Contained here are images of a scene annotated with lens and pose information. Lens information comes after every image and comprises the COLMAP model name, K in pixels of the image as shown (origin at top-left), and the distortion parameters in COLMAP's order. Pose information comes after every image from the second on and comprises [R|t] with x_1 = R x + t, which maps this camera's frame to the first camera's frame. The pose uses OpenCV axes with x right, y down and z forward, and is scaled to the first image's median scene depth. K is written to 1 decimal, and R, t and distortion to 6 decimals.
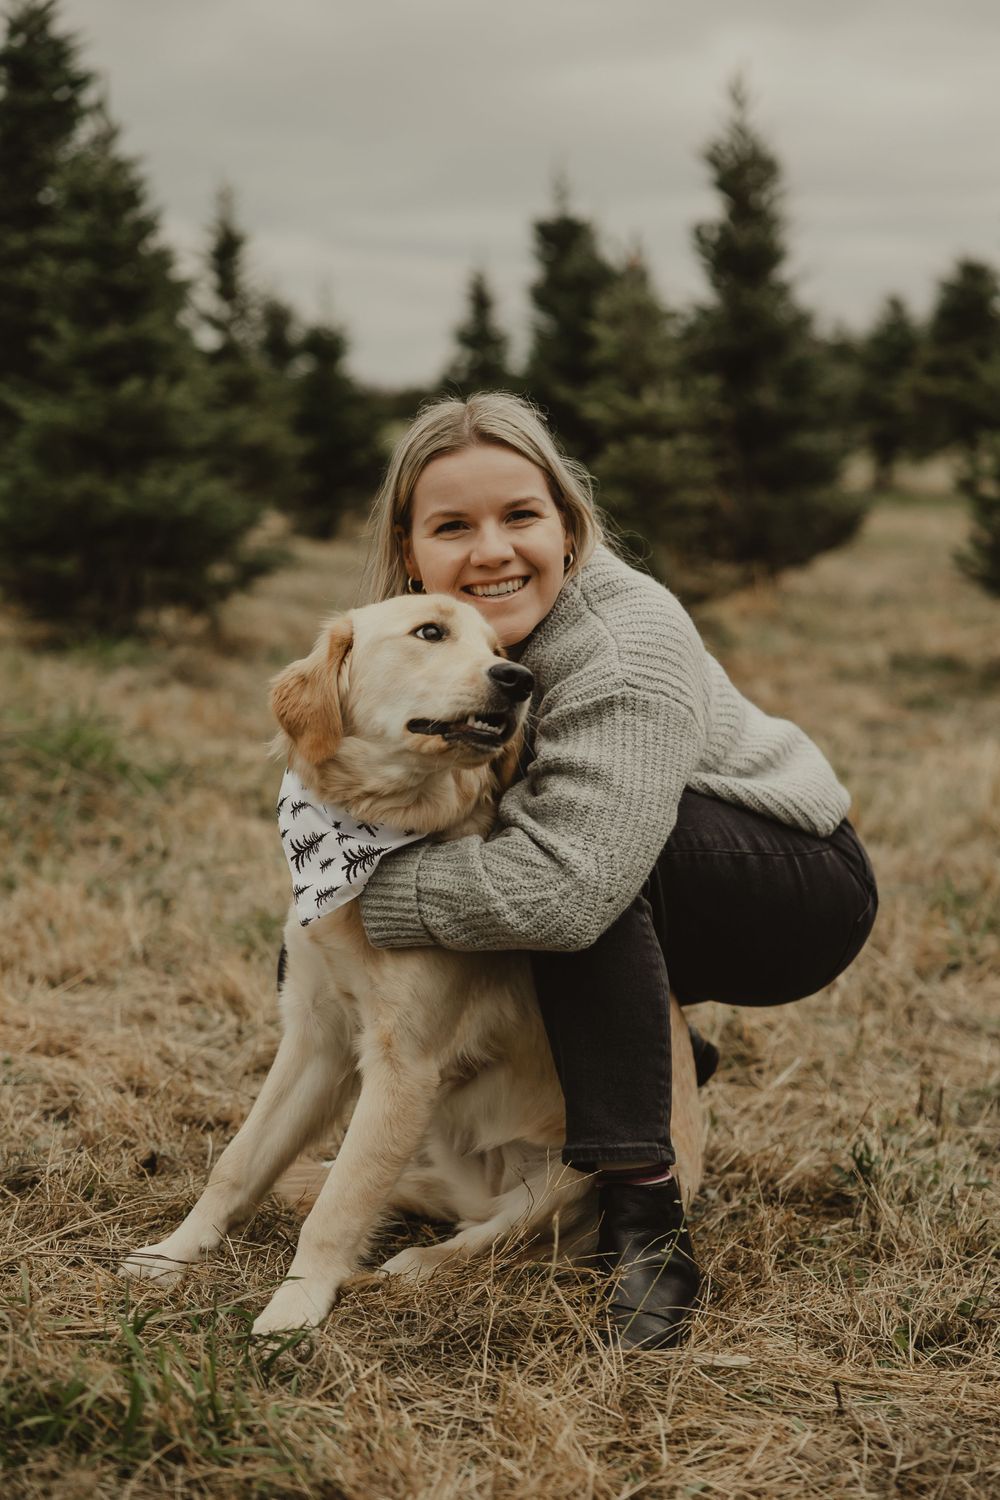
lens RADIAL K [[2506.8, 0, 502.7], [0, 2506.8, 753.7], [0, 0, 1]] dist [0.024028, 0.037614]
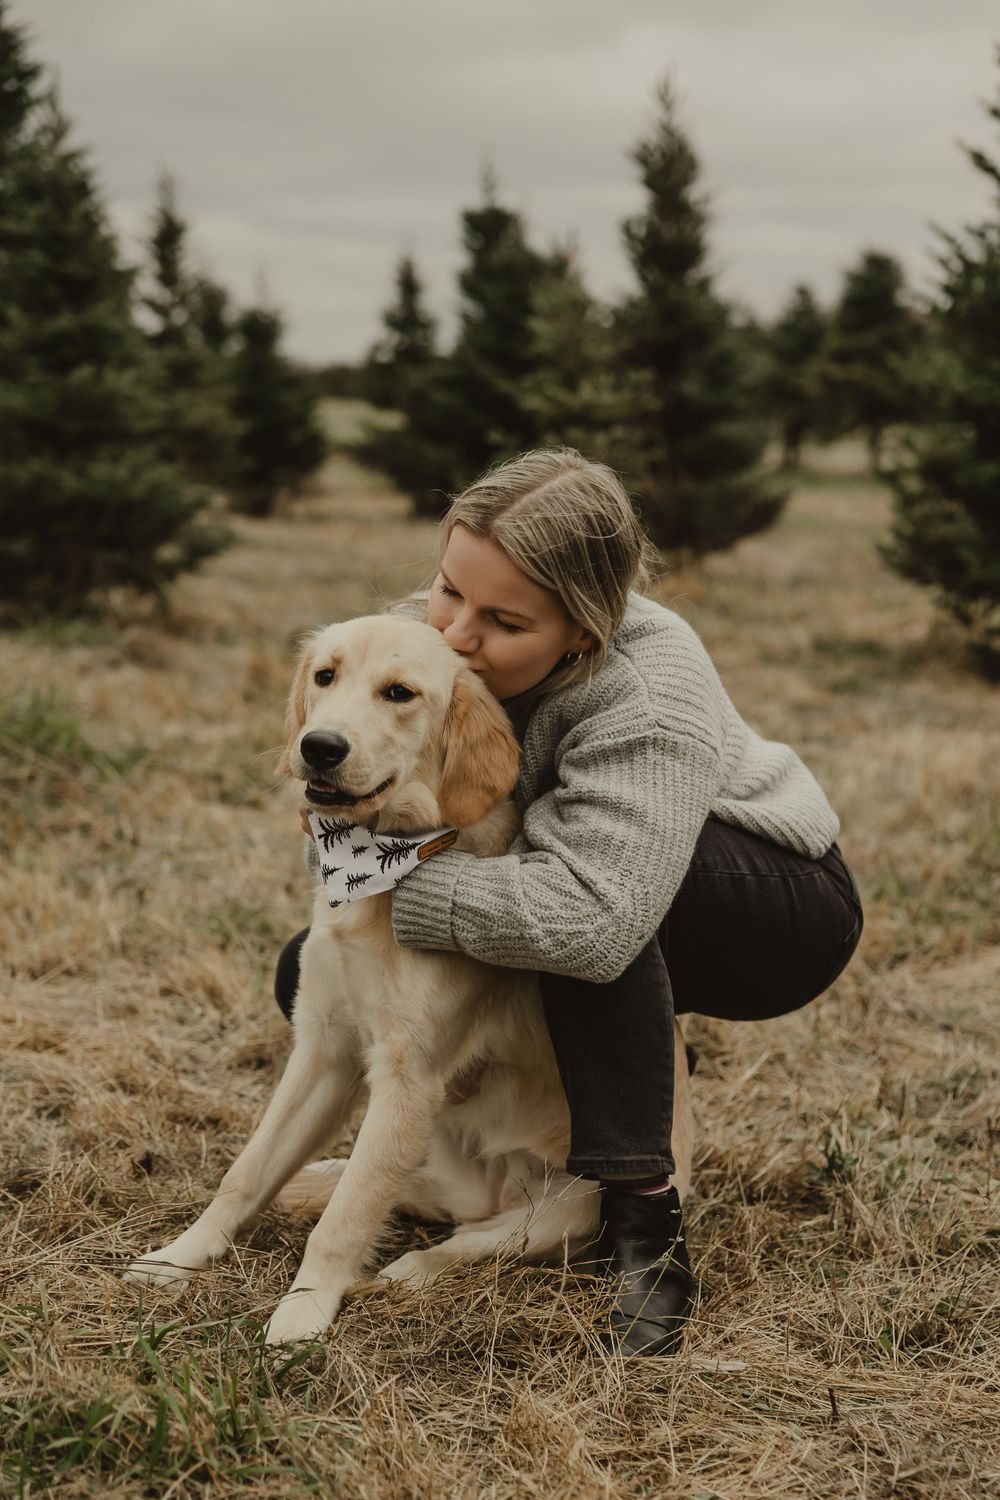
lens RADIAL K [[2396.4, 0, 519.5], [0, 2396.4, 747.3], [0, 0, 1]] dist [0.044868, -0.103048]
pose [[0.999110, 0.003624, 0.042018, -0.017944], [-0.004193, 0.999901, 0.013462, -0.012697], [-0.041965, -0.013626, 0.999026, 0.008705]]
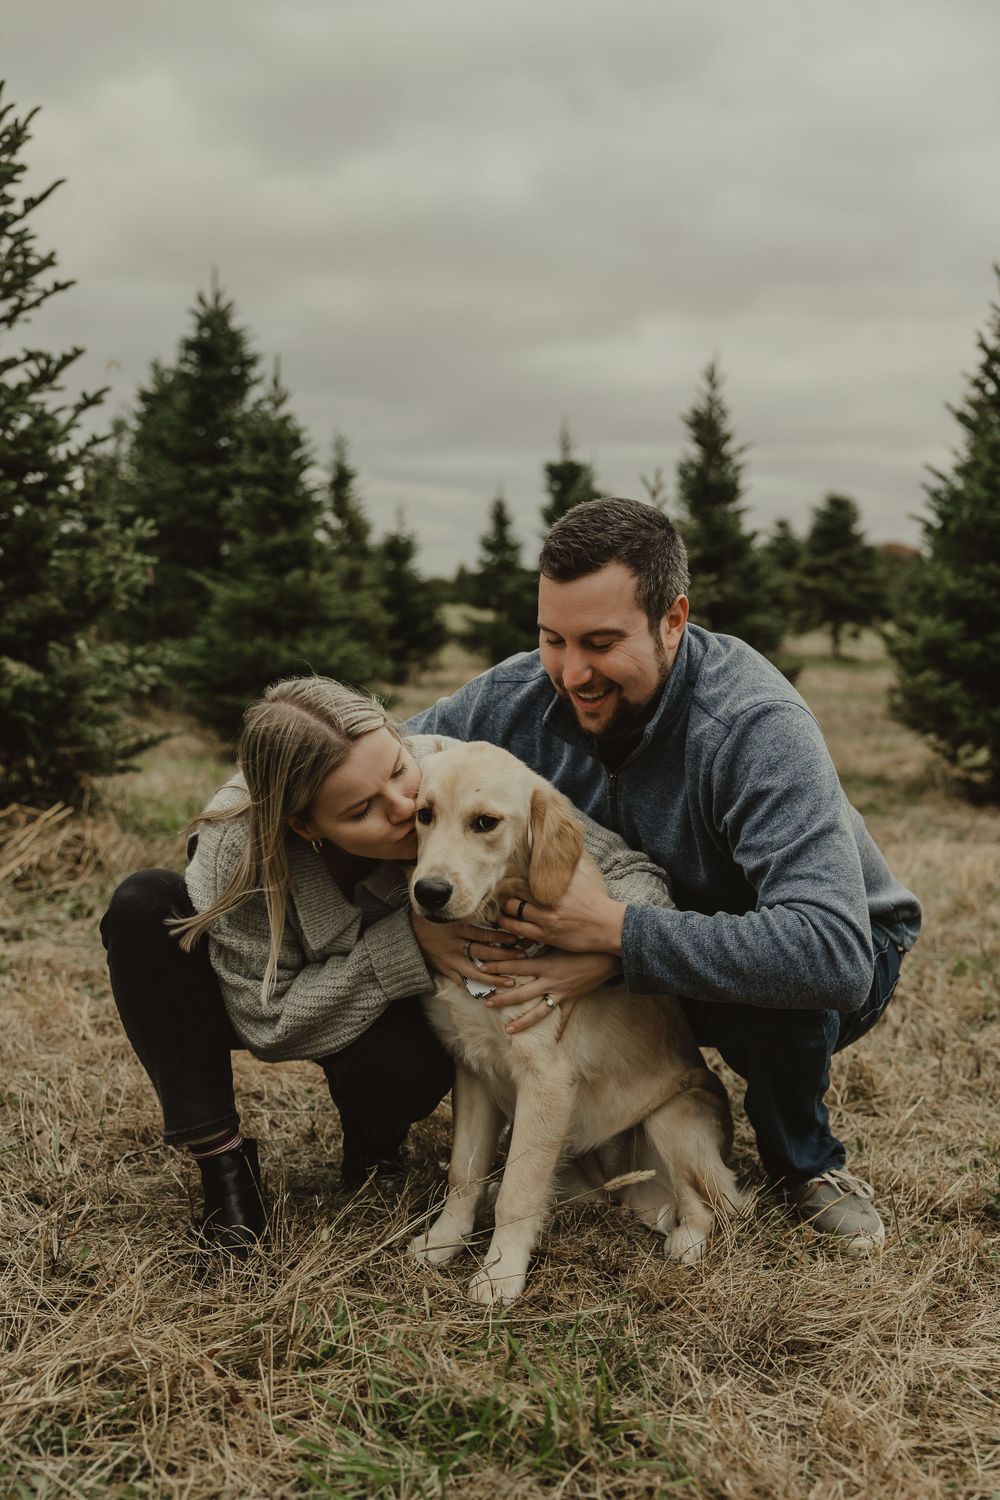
lens RADIAL K [[1719.1, 0, 480.1], [0, 1719.1, 800.2], [0, 0, 1]] dist [0.000999, -0.000704]
pose [[0.999919, 0.012628, -0.001627, -0.076306], [-0.012654, 0.999770, -0.017341, -0.009462], [0.001408, 0.017360, 0.999848, 0.073968]]
